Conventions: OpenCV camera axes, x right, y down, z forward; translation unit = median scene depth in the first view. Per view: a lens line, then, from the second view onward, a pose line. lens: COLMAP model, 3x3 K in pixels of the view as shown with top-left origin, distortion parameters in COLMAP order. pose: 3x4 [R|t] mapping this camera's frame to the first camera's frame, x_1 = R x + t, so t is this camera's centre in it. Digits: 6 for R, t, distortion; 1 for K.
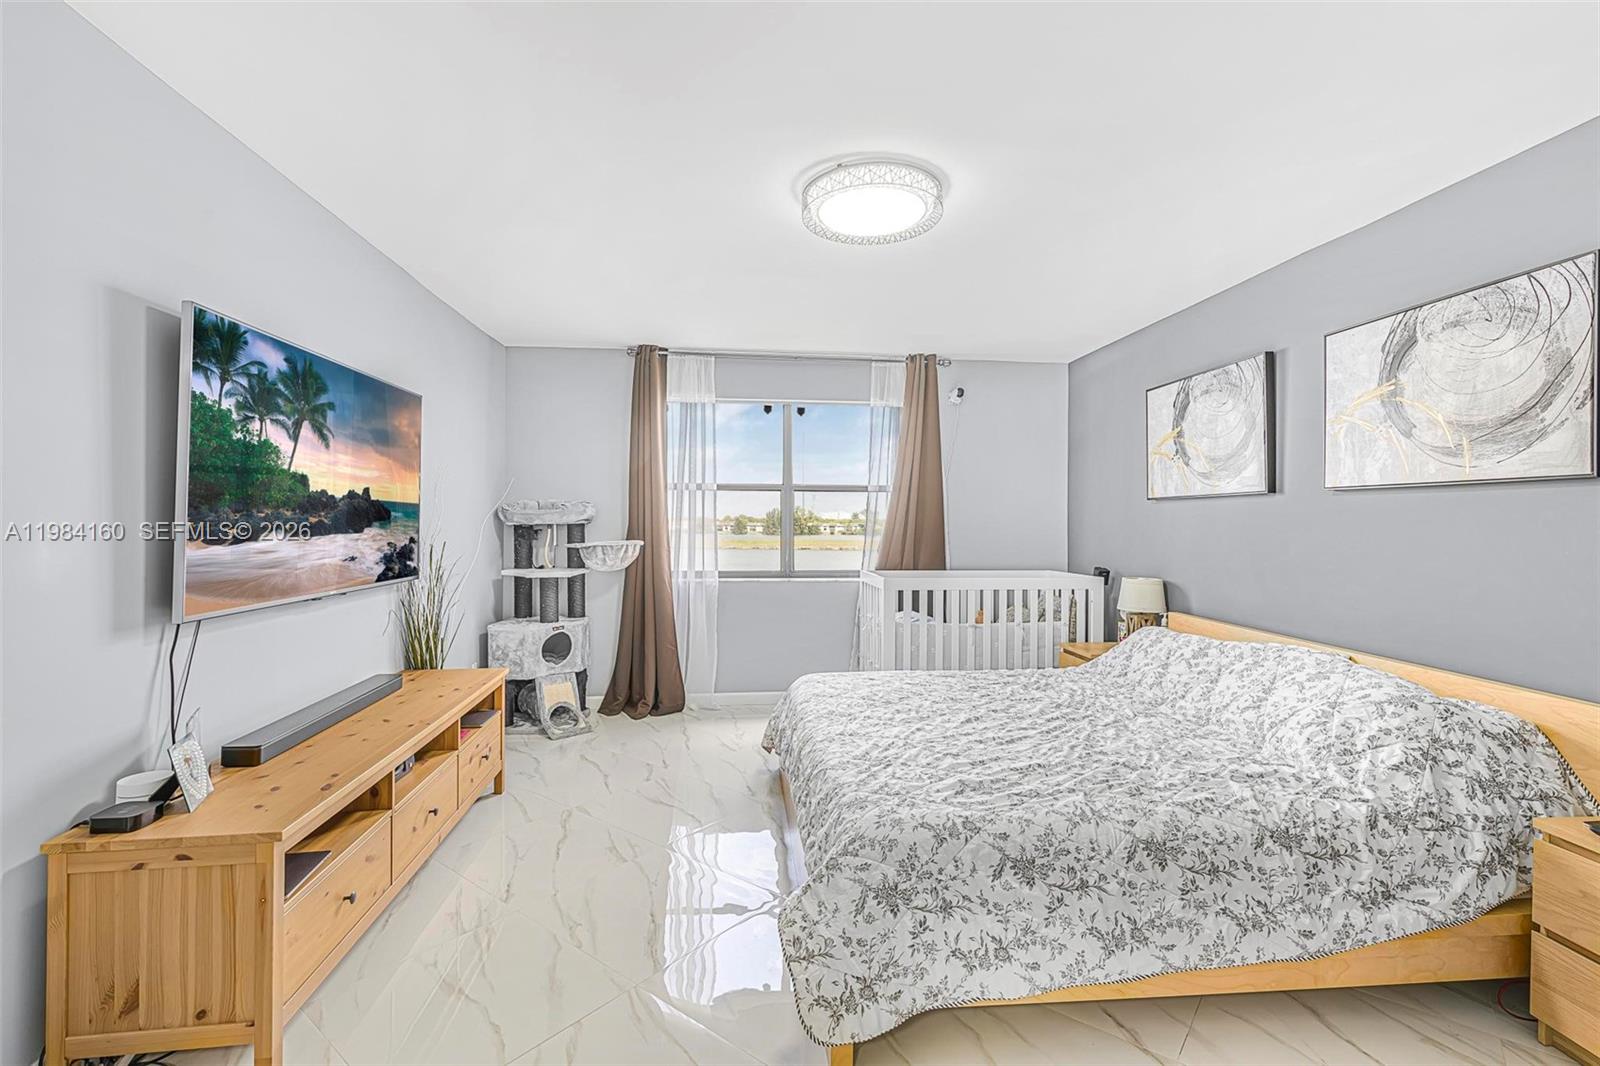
lens RADIAL K [[744.8, 0, 797.5], [0, 744.8, 517.1], [0, 0, 1]] dist [-0.004770, 0.000761]
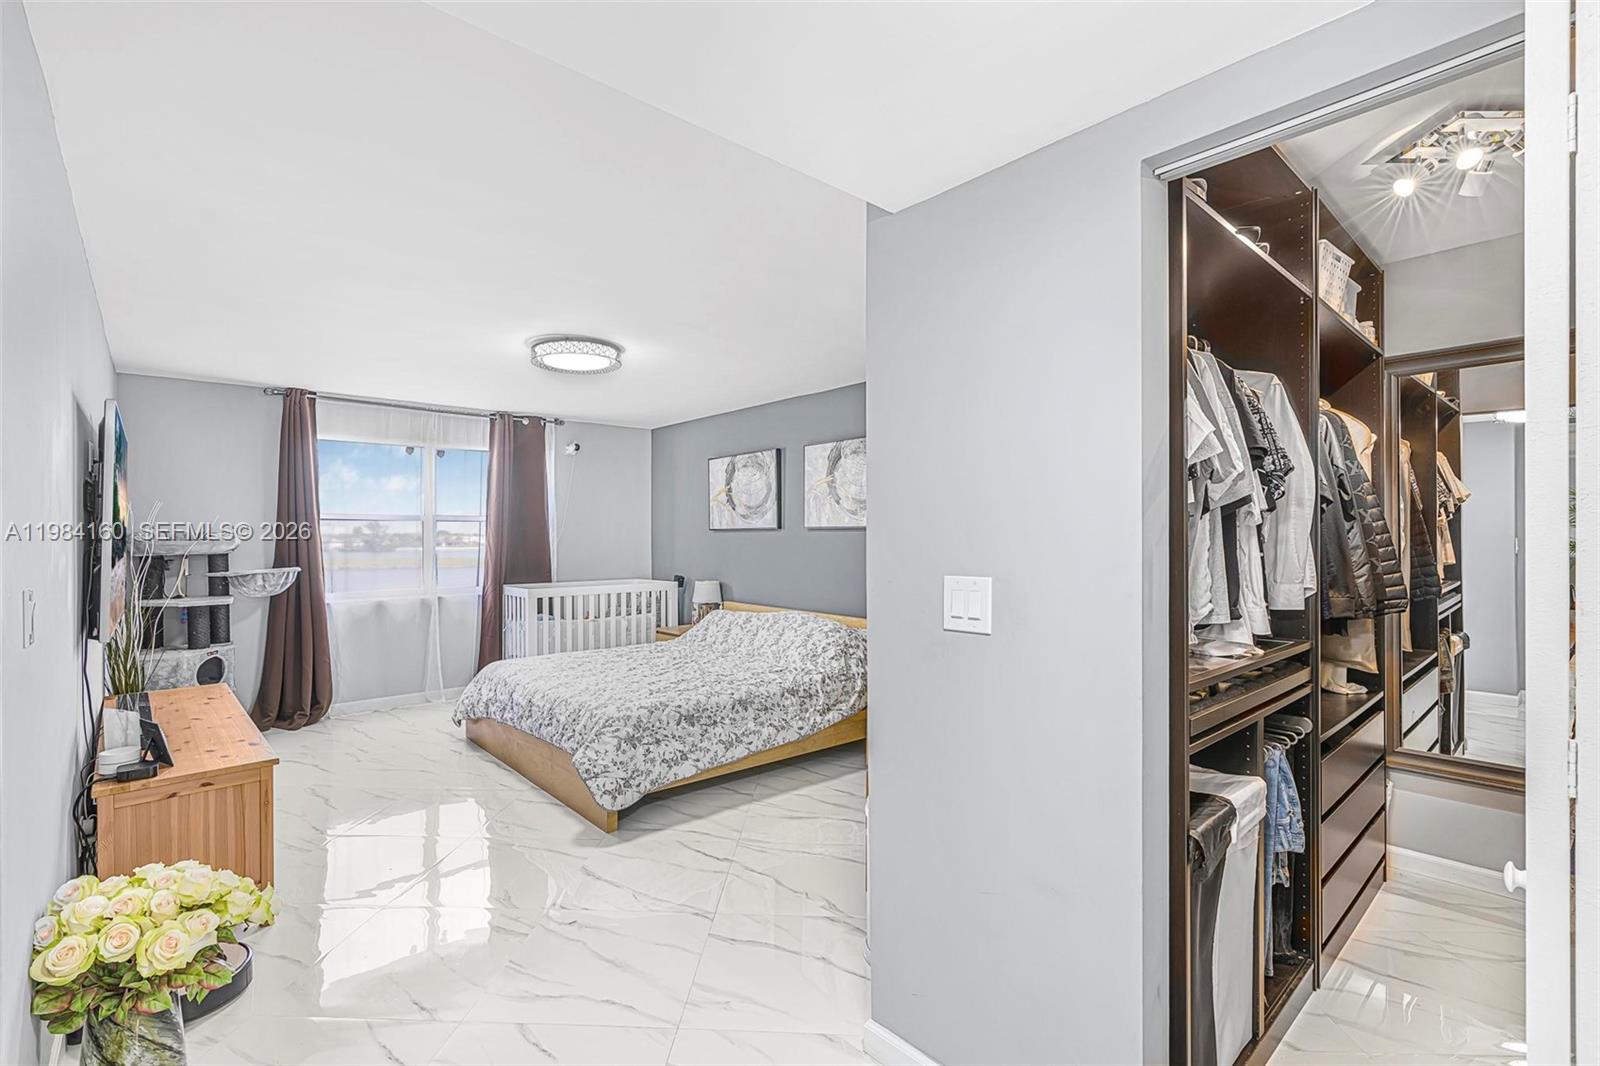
lens RADIAL K [[717.2, 0, 800.0], [0, 717.2, 533.0], [0, 0, 1]] dist [-0.000604, 0.000114]
pose [[0.815736, -0.005875, 0.578394, -0.517642], [0.004718, 0.999983, 0.003503, -0.047456], [-0.578405, -0.000129, 0.815750, -0.703093]]
